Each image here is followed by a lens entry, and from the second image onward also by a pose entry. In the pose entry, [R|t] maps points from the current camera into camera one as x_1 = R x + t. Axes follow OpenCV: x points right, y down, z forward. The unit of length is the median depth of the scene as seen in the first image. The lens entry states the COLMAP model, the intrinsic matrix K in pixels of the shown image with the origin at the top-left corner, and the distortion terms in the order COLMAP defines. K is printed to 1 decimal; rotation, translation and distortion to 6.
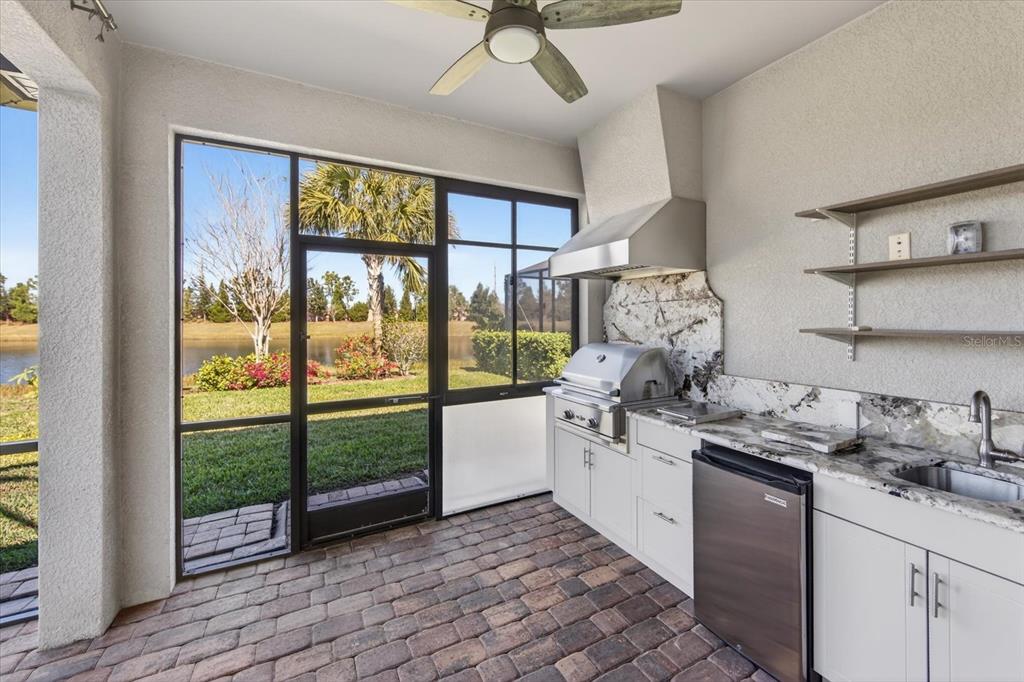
lens RADIAL K [[405.8, 0, 543.6], [0, 405.8, 318.0], [0, 0, 1]] dist [-0.004352, 0.000238]
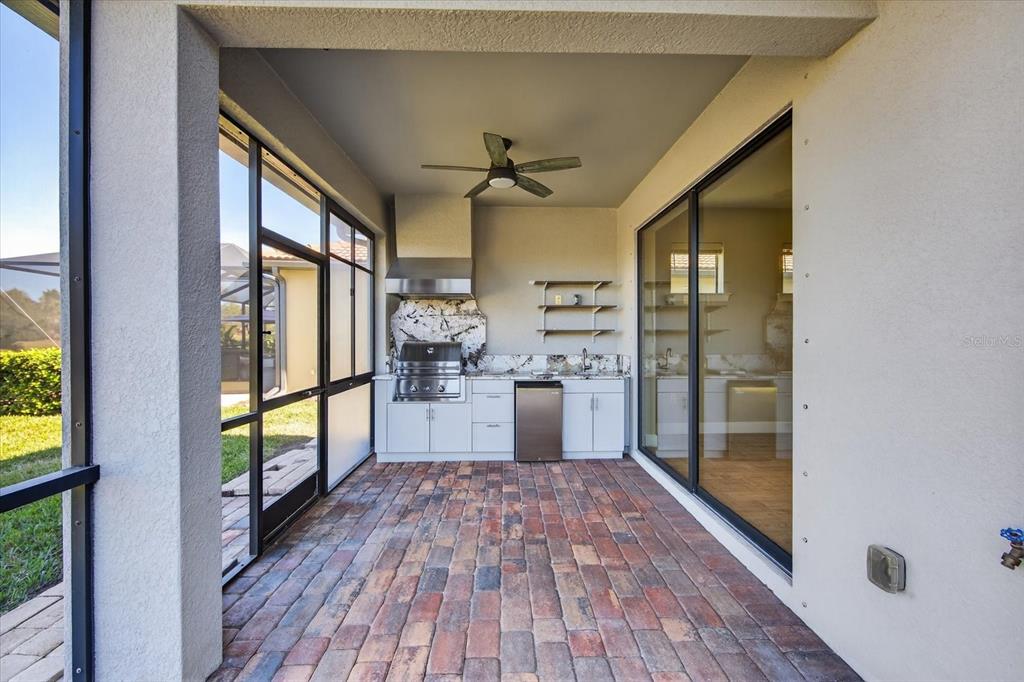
lens RADIAL K [[405.8, 0, 489.1], [0, 405.8, 339.4], [0, 0, 1]] dist [-0.004352, 0.000238]
pose [[0.485566, 0.003418, 0.874193, -1.219815], [-0.002440, 0.999994, -0.002555, 0.069357], [-0.874196, -0.000892, 0.485572, 0.055527]]
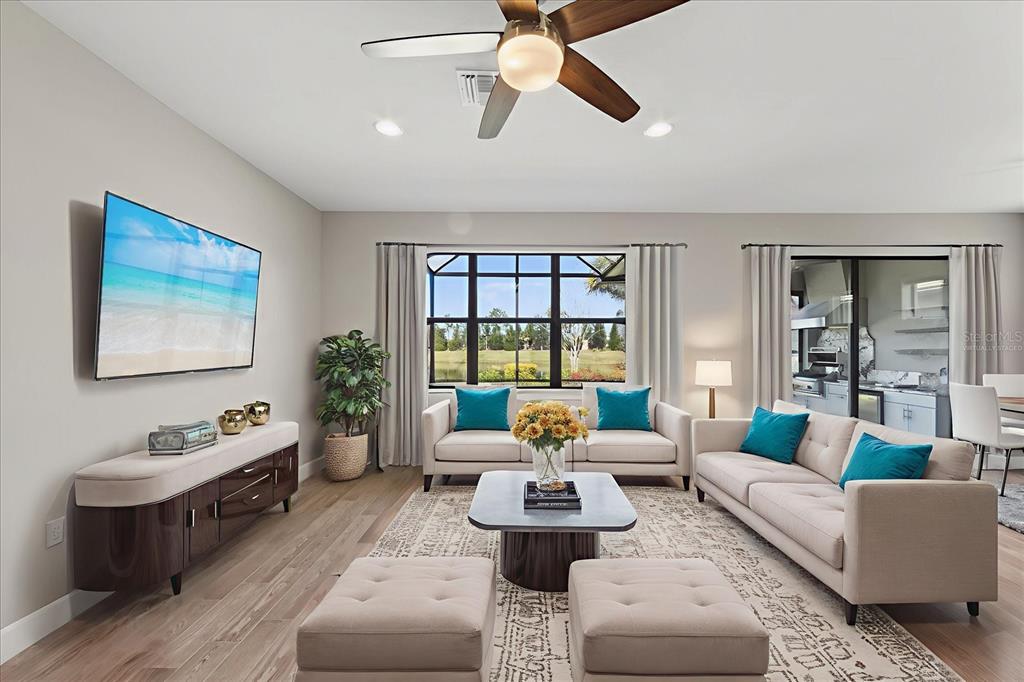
lens RADIAL K [[405.8, 0, 509.7], [0, 405.8, 347.5], [0, 0, 1]] dist [-0.004352, 0.000238]
pose [[0.852757, 0.003240, -0.522297, -0.159259], [-0.003391, 0.999994, 0.000668, 0.011059], [0.522296, 0.001201, 0.852763, -2.221268]]
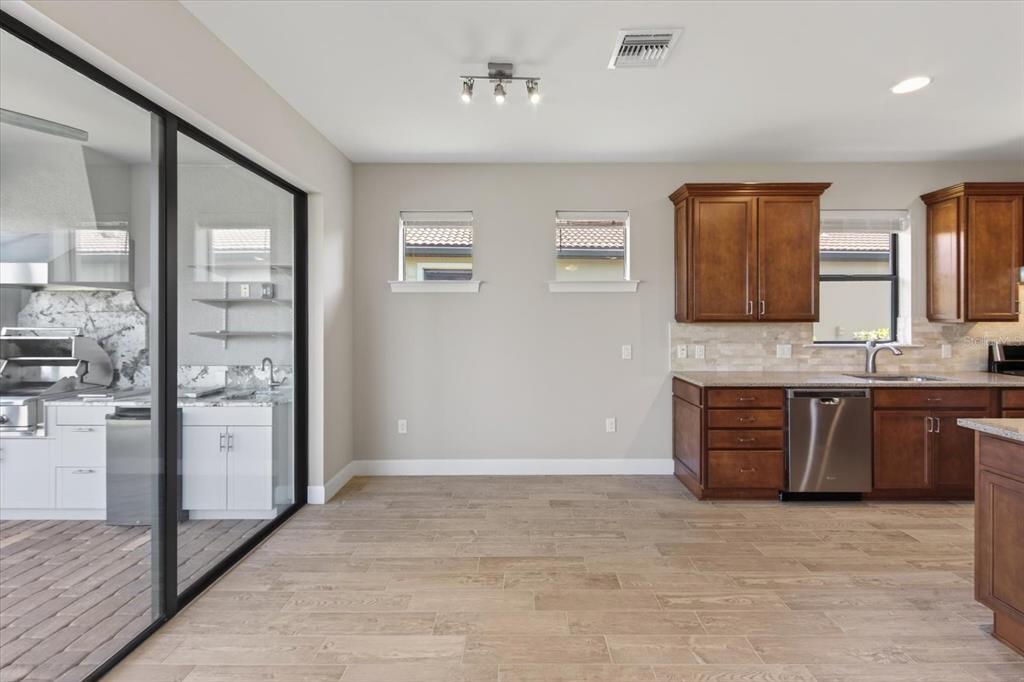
lens RADIAL K [[405.8, 0, 512.6], [0, 405.8, 321.1], [0, 0, 1]] dist [-0.004352, 0.000238]
pose [[0.522193, 0.004872, 0.852814, -0.096447], [-0.002246, 0.999988, -0.004337, -0.012953], [-0.852824, 0.000349, 0.522198, -0.822527]]
